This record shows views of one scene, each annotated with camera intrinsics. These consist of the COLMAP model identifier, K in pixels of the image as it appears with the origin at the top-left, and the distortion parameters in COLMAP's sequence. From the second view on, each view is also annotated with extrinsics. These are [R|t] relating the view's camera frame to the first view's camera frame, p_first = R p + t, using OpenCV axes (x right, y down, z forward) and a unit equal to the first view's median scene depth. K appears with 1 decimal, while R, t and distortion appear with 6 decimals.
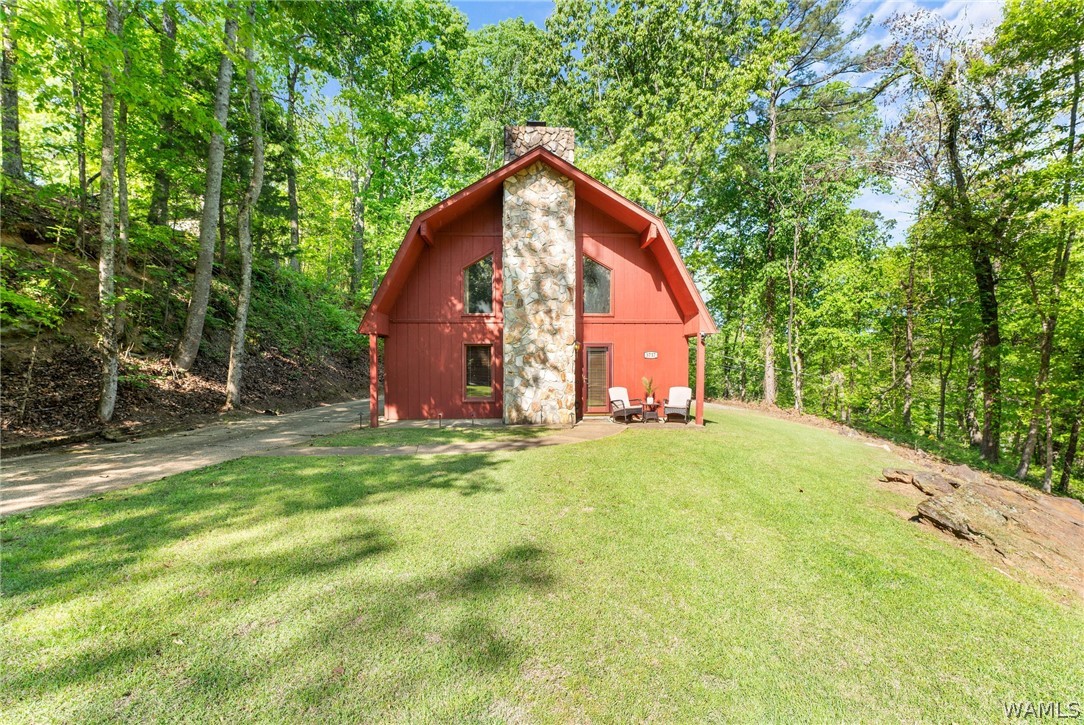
lens RADIAL K [[448.0, 0, 535.7], [0, 448.0, 365.7], [0, 0, 1]] dist [-0.002433, -0.000162]
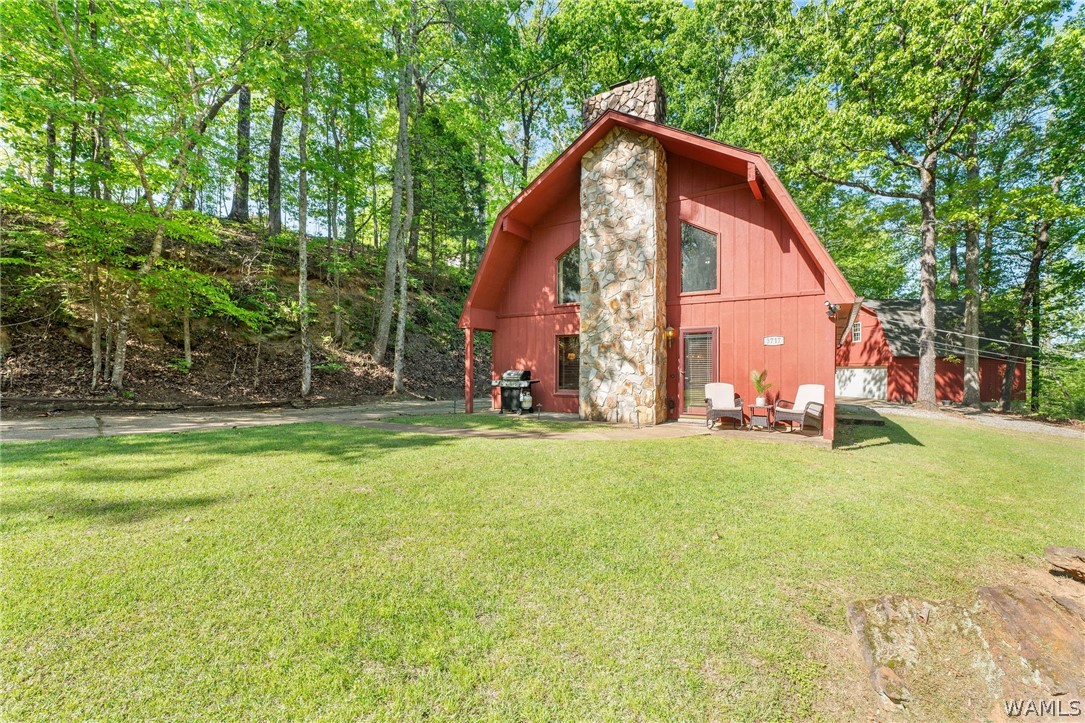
lens RADIAL K [[448.4, 0, 540.8], [0, 448.4, 361.4], [0, 0, 1]] dist [-0.002433, -0.000162]
pose [[0.813205, -0.005114, -0.581956, 0.401905], [-0.010561, 0.999667, -0.023542, 0.032997], [0.581882, 0.025291, 0.812880, 0.200878]]
